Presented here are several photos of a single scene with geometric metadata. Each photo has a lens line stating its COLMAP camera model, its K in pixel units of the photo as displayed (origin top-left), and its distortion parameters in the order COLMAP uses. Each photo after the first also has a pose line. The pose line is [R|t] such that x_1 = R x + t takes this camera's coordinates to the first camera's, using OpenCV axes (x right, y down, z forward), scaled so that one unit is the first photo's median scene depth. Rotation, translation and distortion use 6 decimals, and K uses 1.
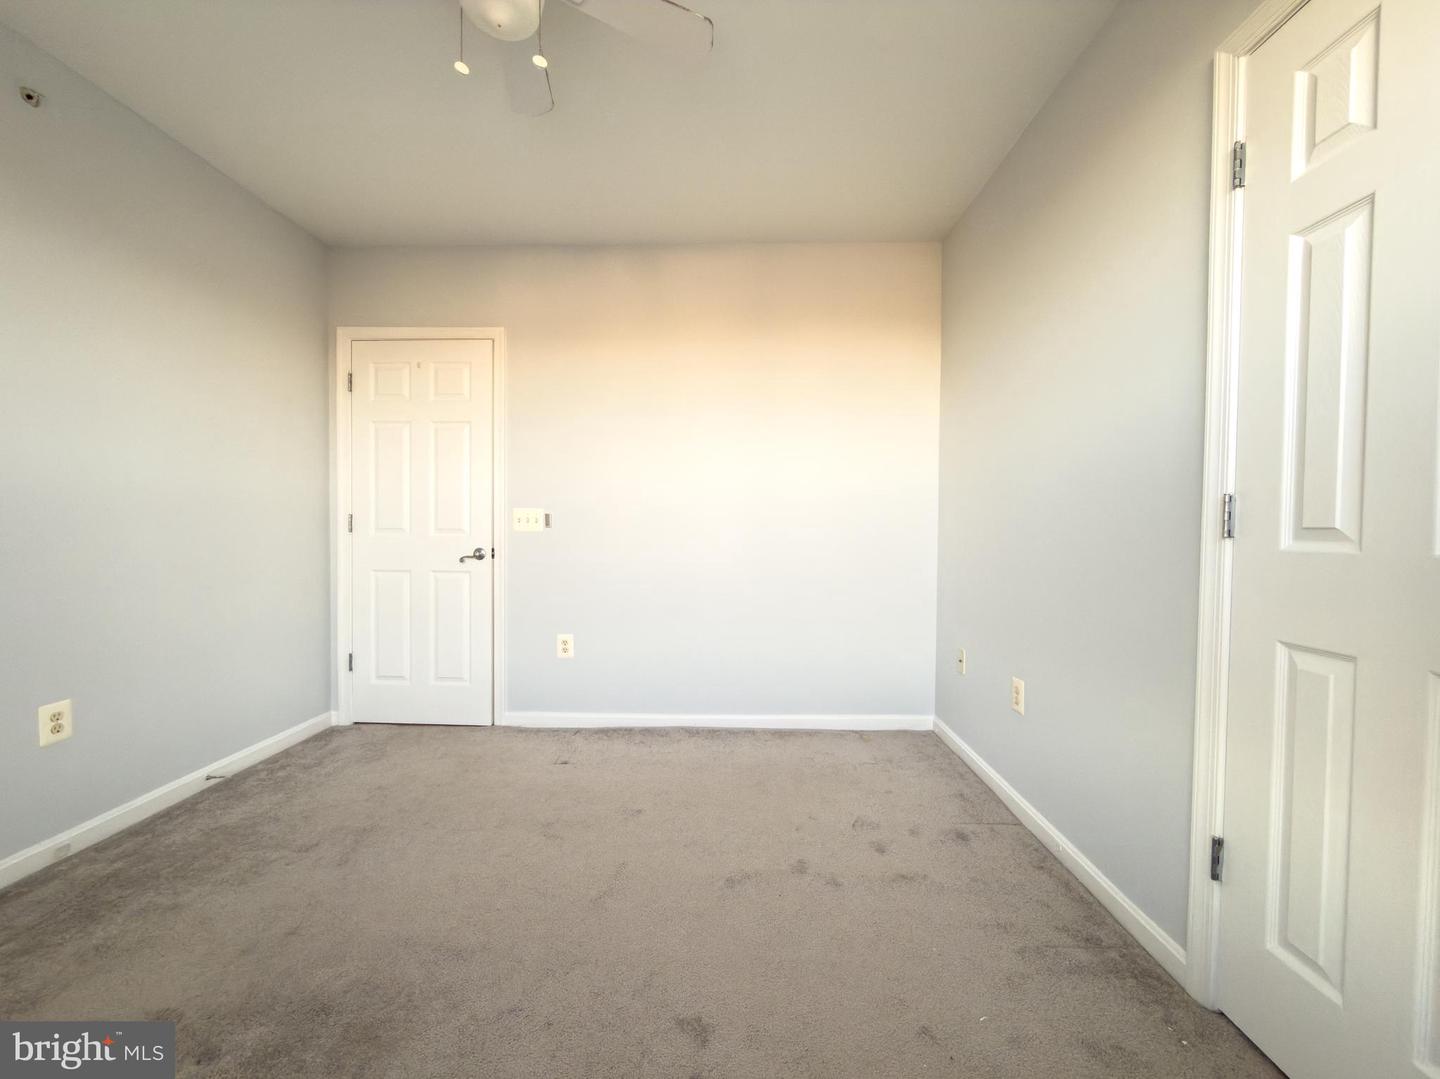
lens RADIAL K [[577.1, 0, 726.8], [0, 577.1, 540.8], [0, 0, 1]] dist [0.001314, 0.000287]
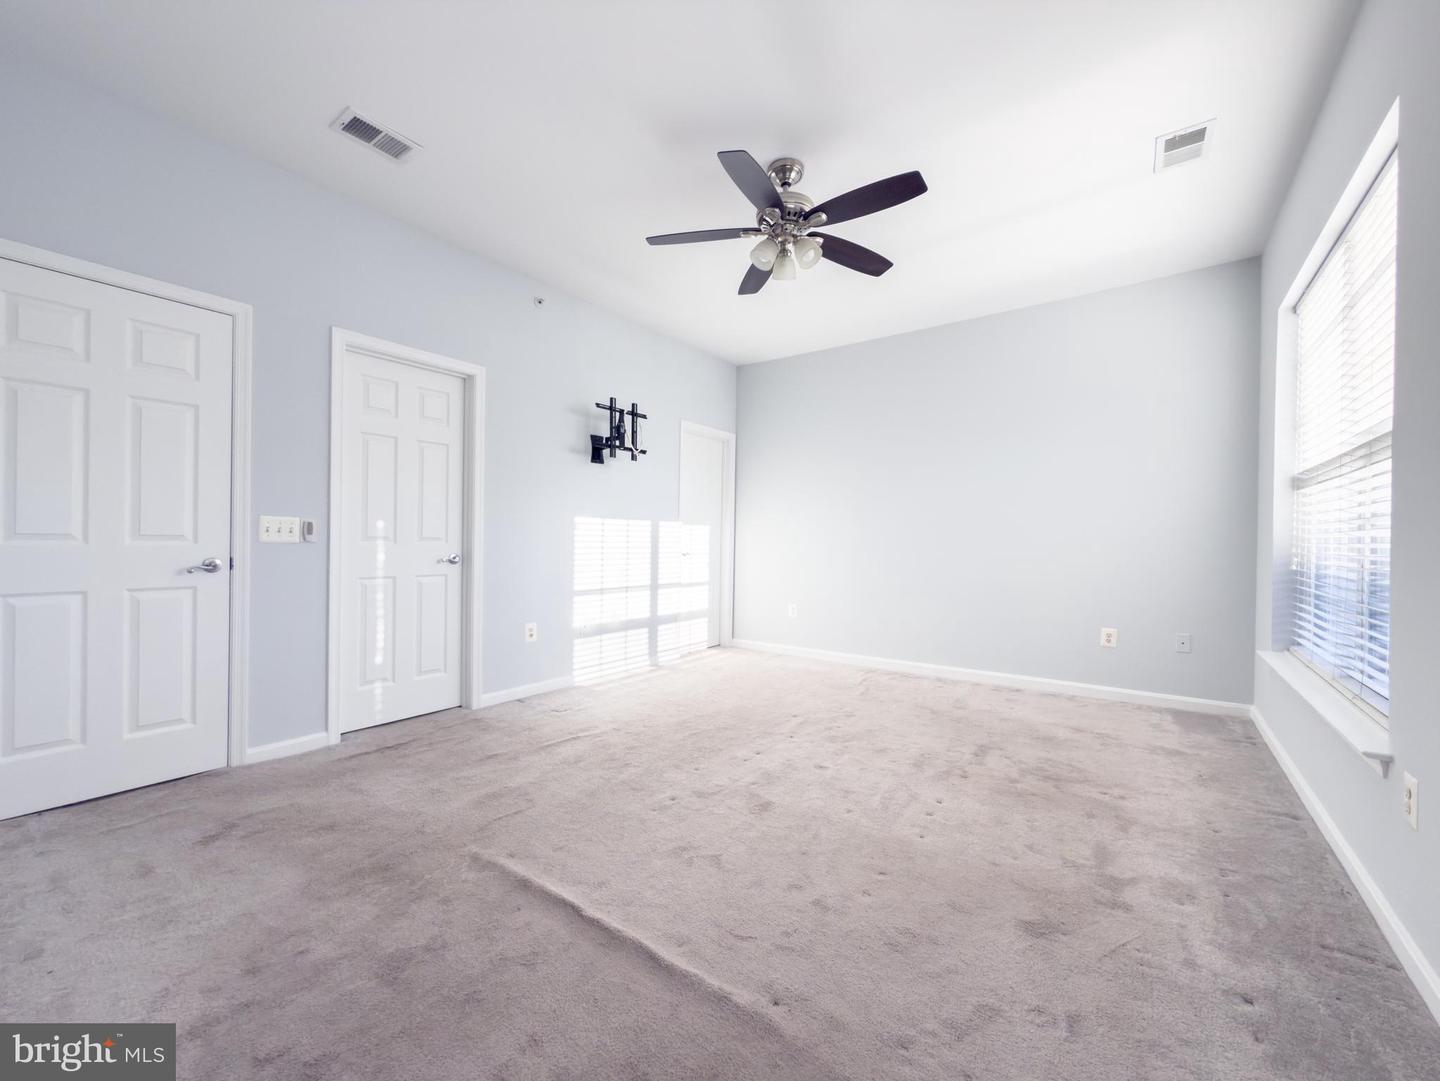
lens RADIAL K [[588.5, 0, 714.7], [0, 588.5, 548.2], [0, 0, 1]] dist [0.002444, -0.000432]
pose [[0.584291, 0.009101, 0.811494, -1.927844], [-0.006627, 0.999957, -0.006443, -0.014275], [-0.811518, -0.001613, 0.584326, -0.256829]]
